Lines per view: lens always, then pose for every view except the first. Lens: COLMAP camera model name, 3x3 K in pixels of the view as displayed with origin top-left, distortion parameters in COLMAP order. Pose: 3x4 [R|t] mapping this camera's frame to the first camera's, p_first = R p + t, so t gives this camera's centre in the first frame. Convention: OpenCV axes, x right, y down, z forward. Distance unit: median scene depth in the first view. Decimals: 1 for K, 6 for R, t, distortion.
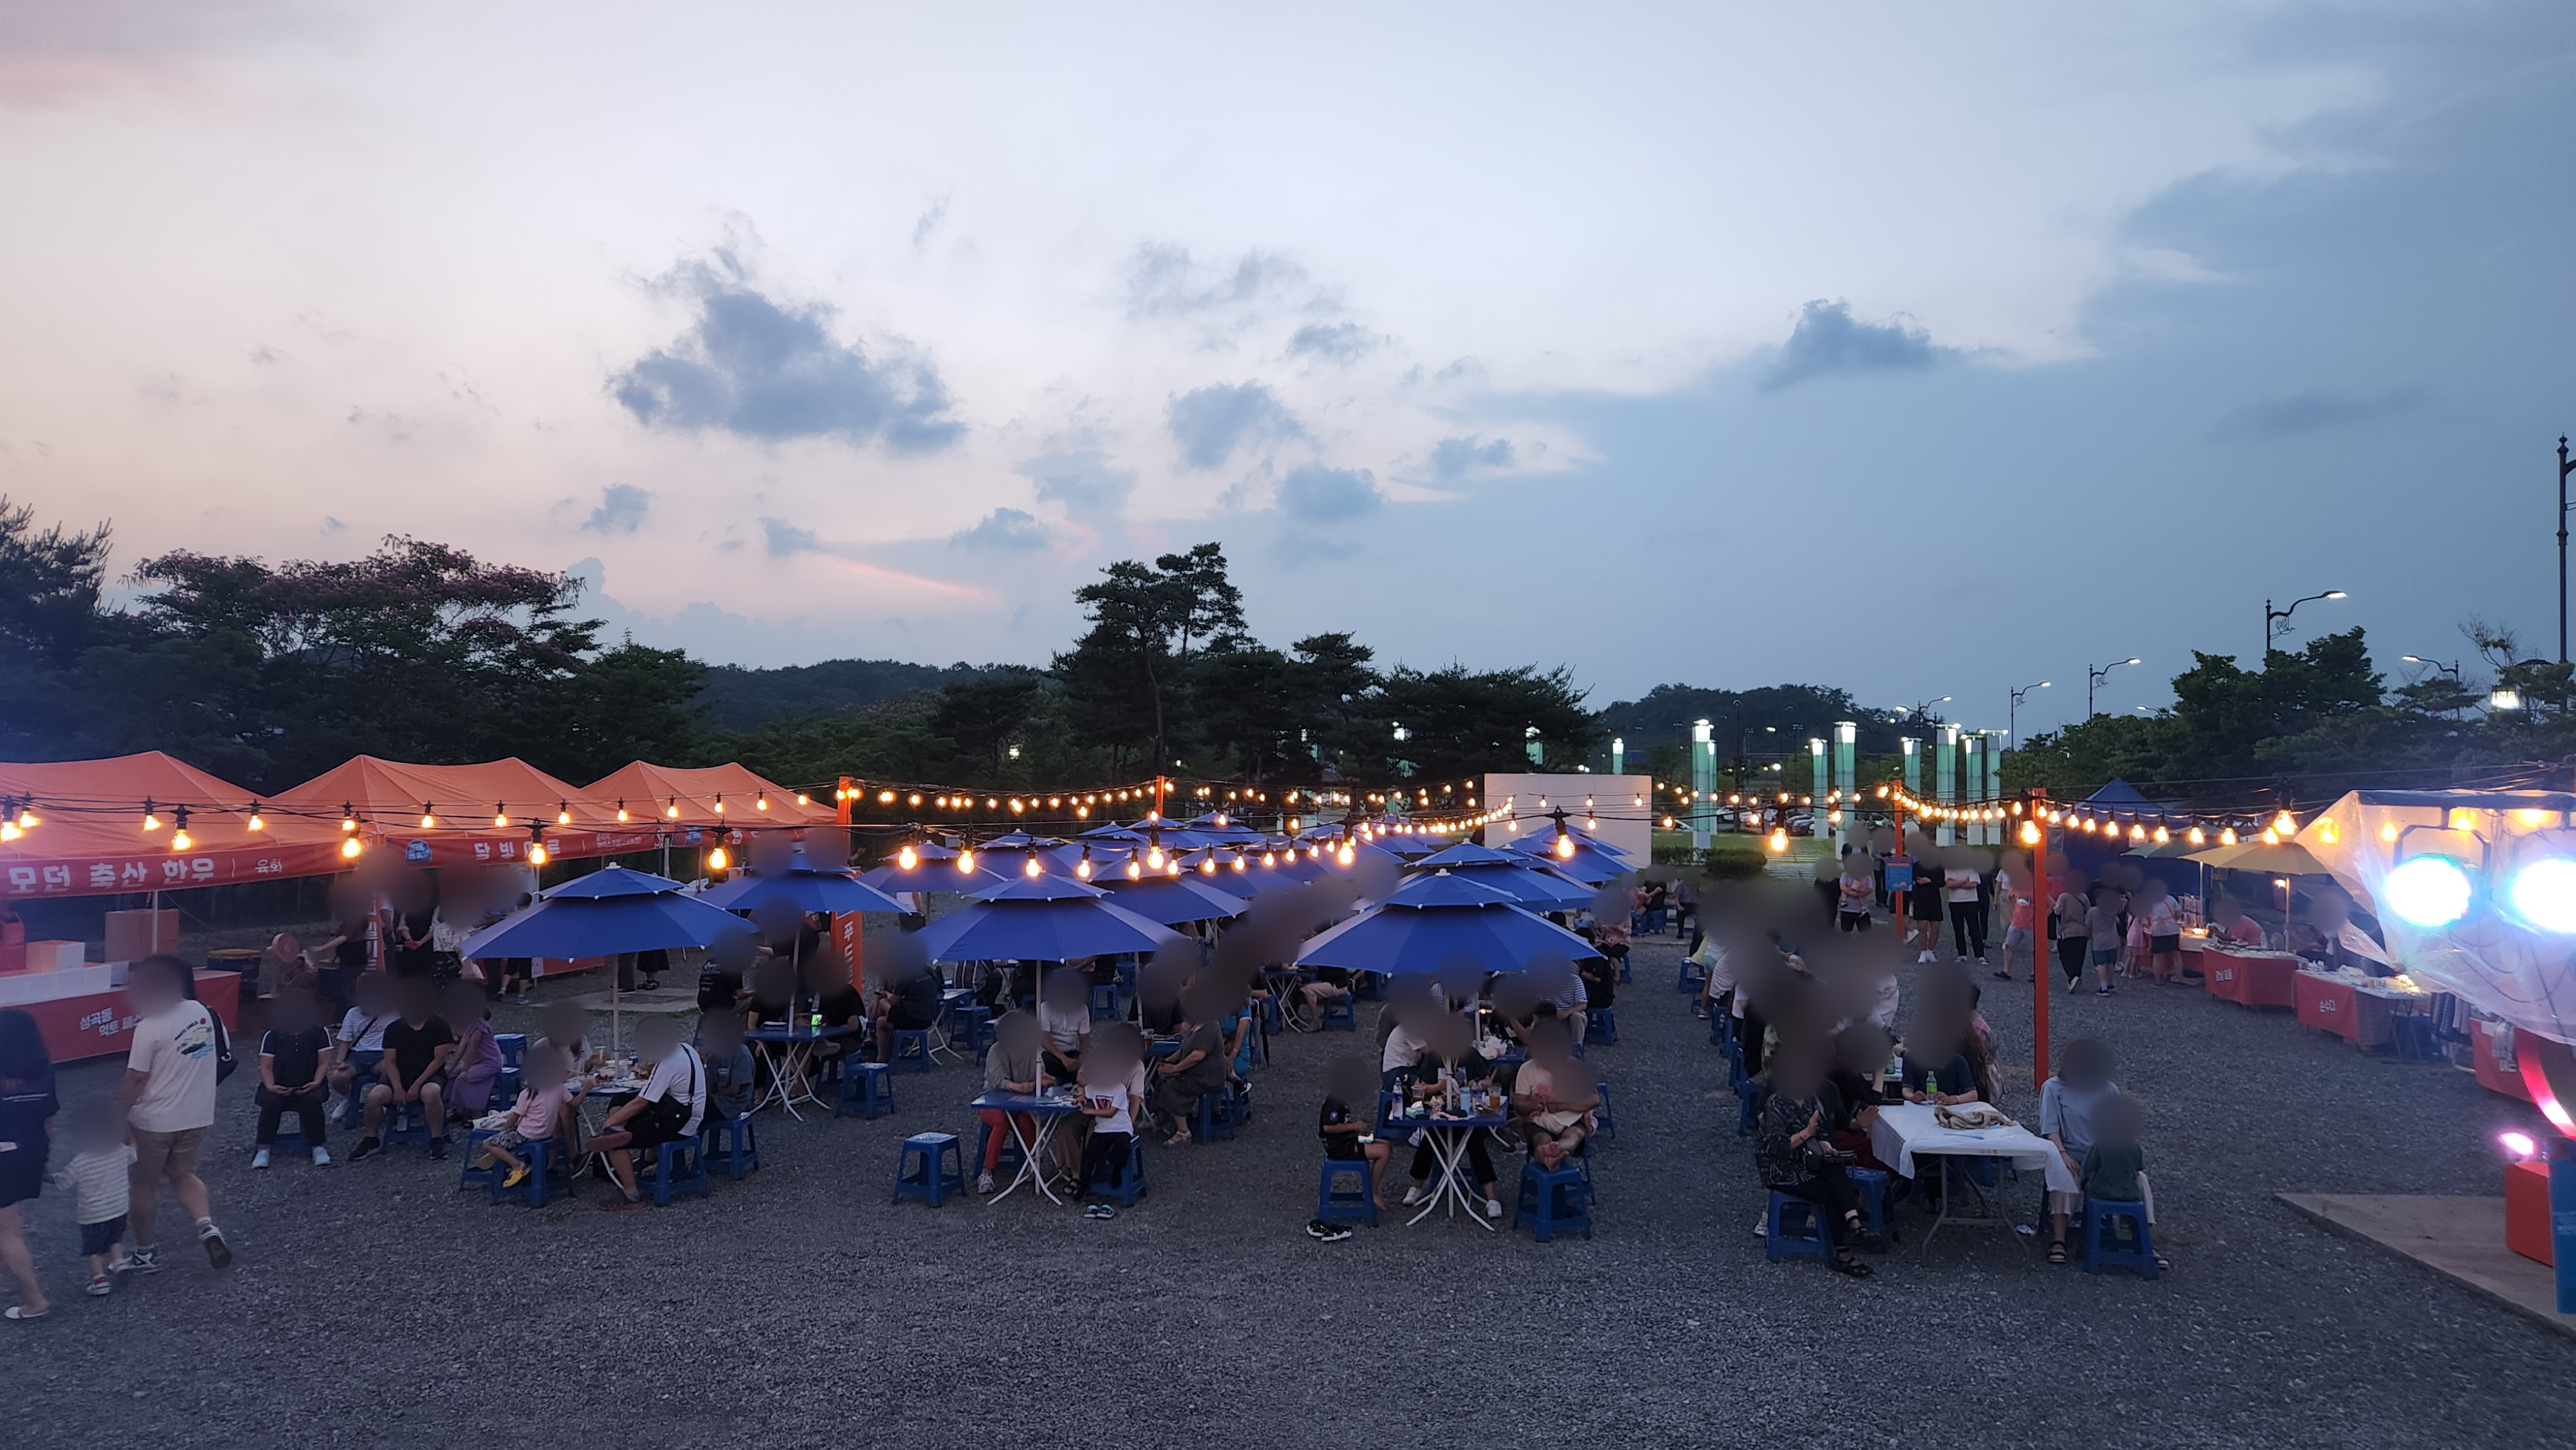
lens RADIAL K [[1732.7, 0, 1351.2], [0, 1732.7, 699.8], [0, 0, 1]] dist [0.006311, -0.003303]
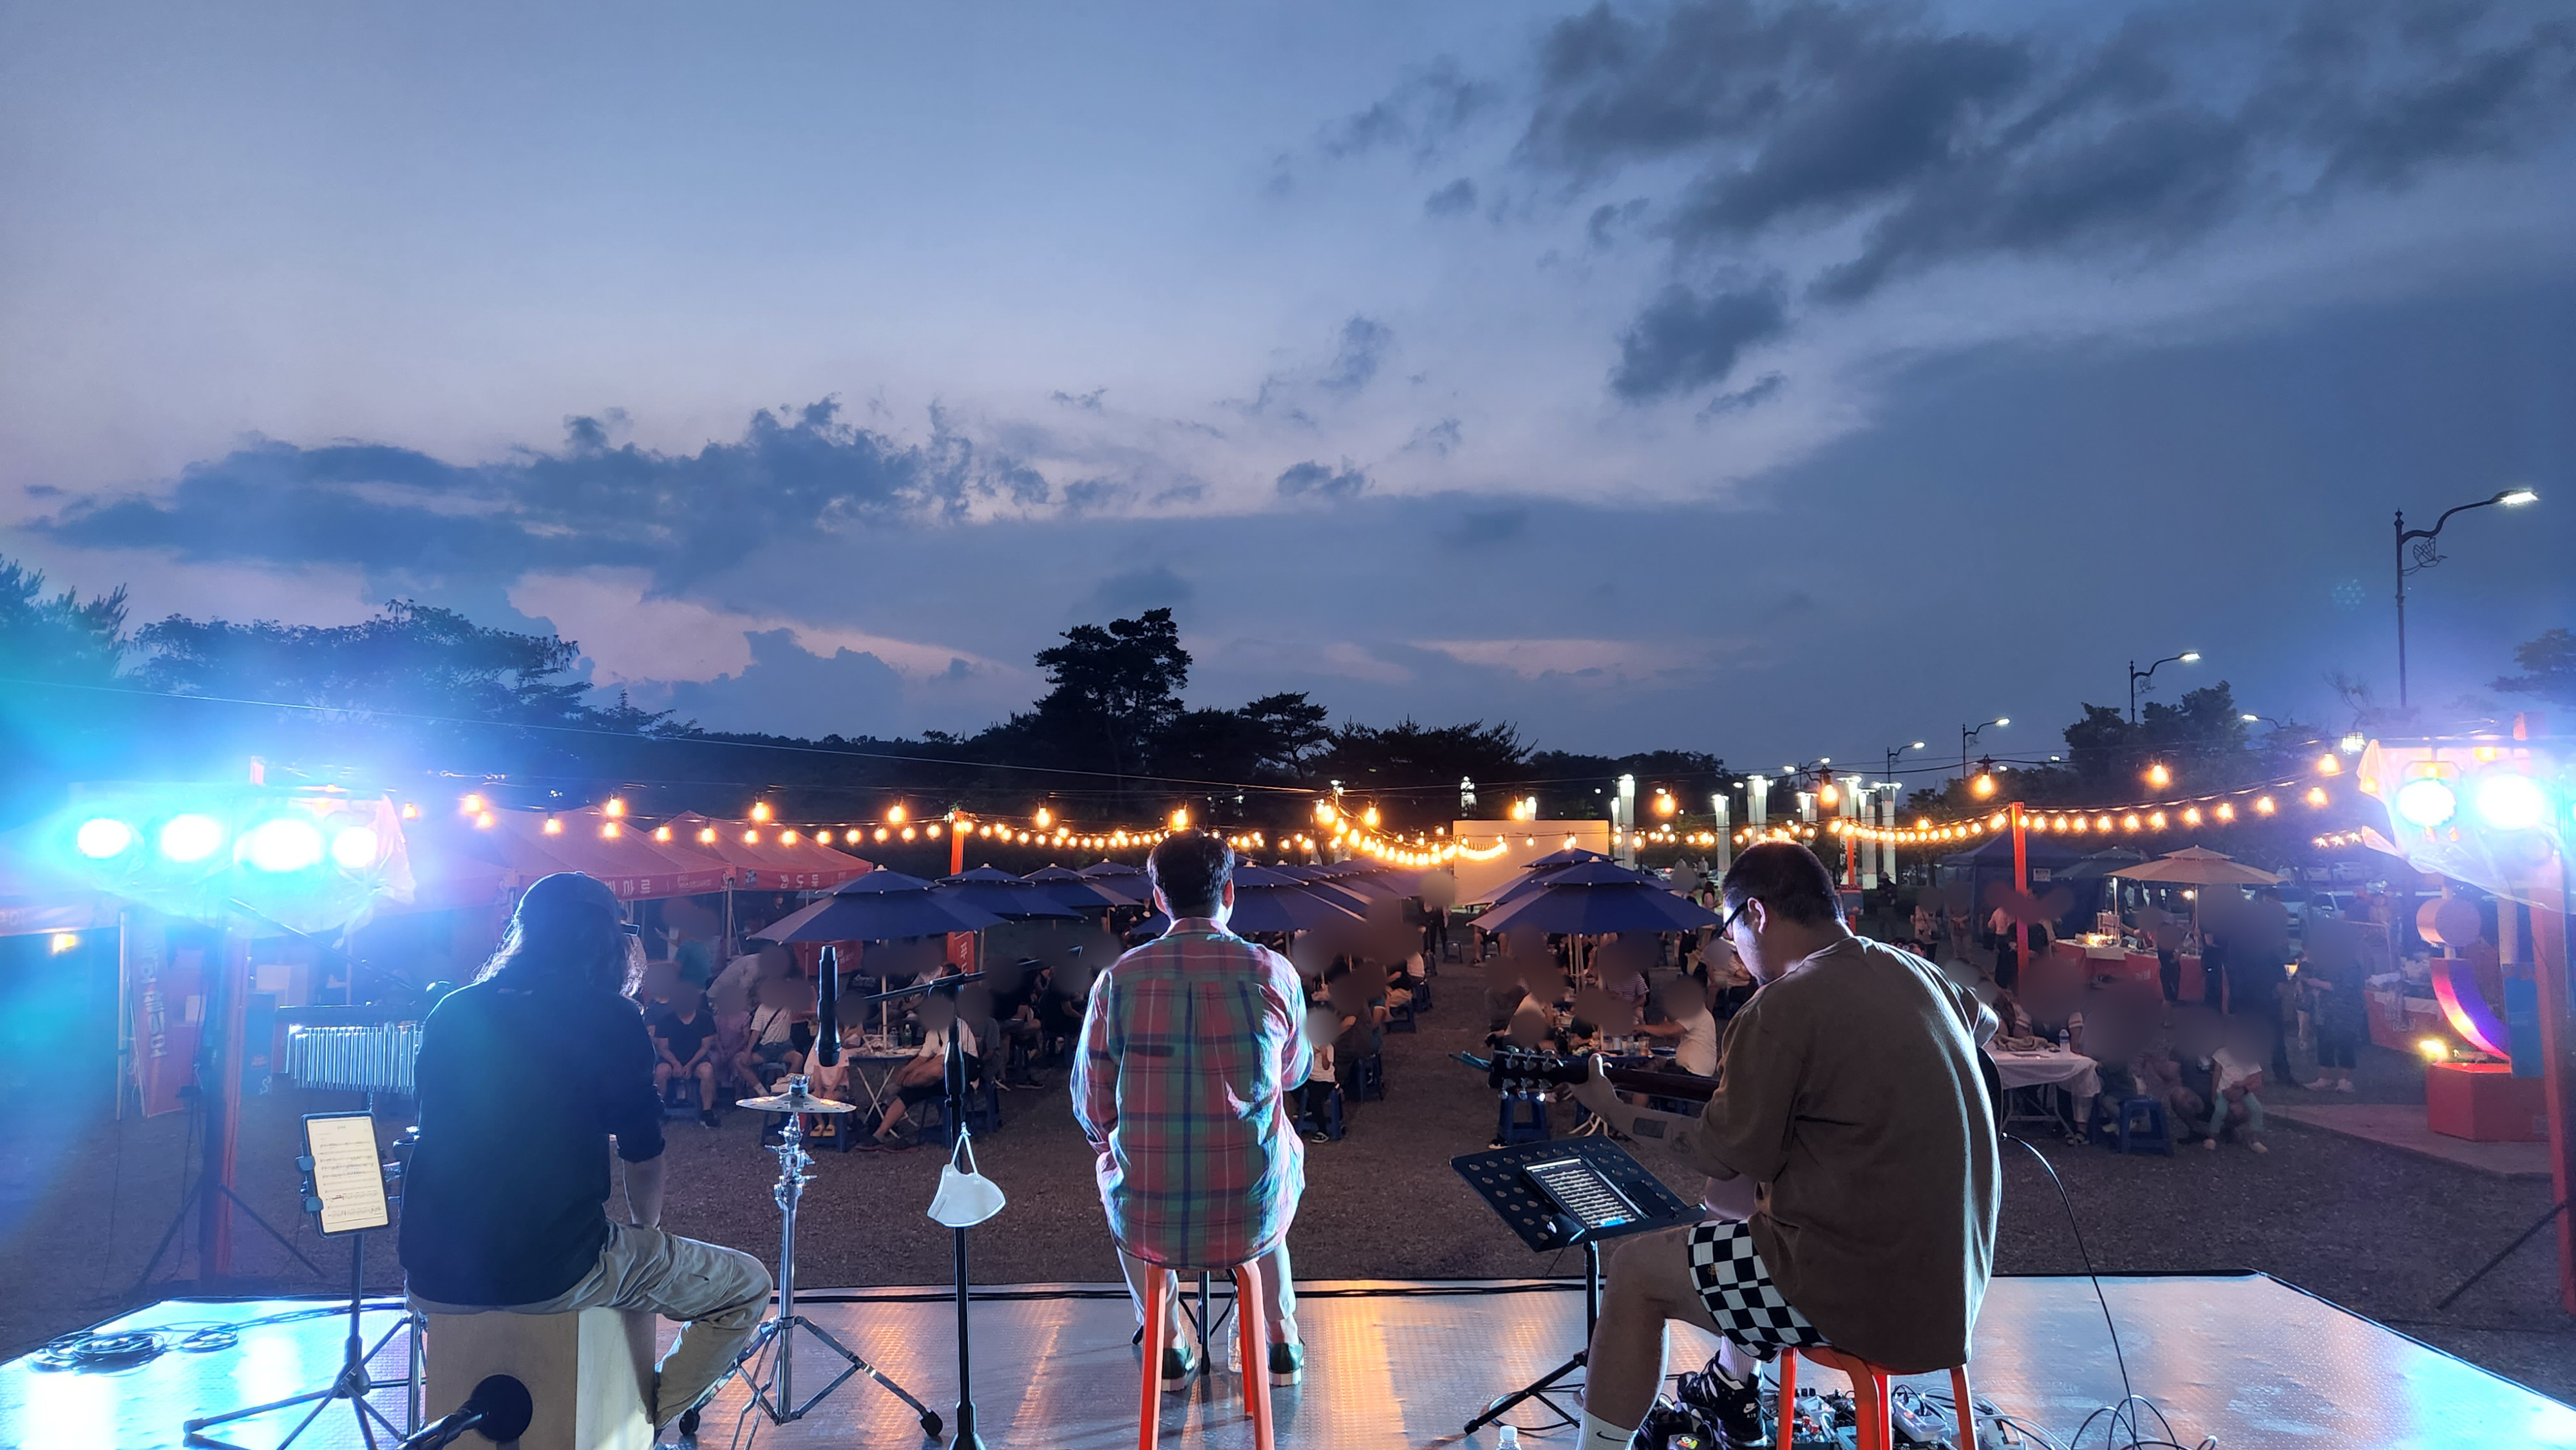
lens RADIAL K [[1819.9, 0, 1288.0], [0, 1819.9, 725.0], [0, 0, 1]] dist [-0.004117, -0.000727]
pose [[0.997019, -0.006291, 0.076900, -0.097020], [0.008759, 0.999456, -0.031793, 0.016090], [-0.076658, 0.032372, 0.996532, -0.101383]]
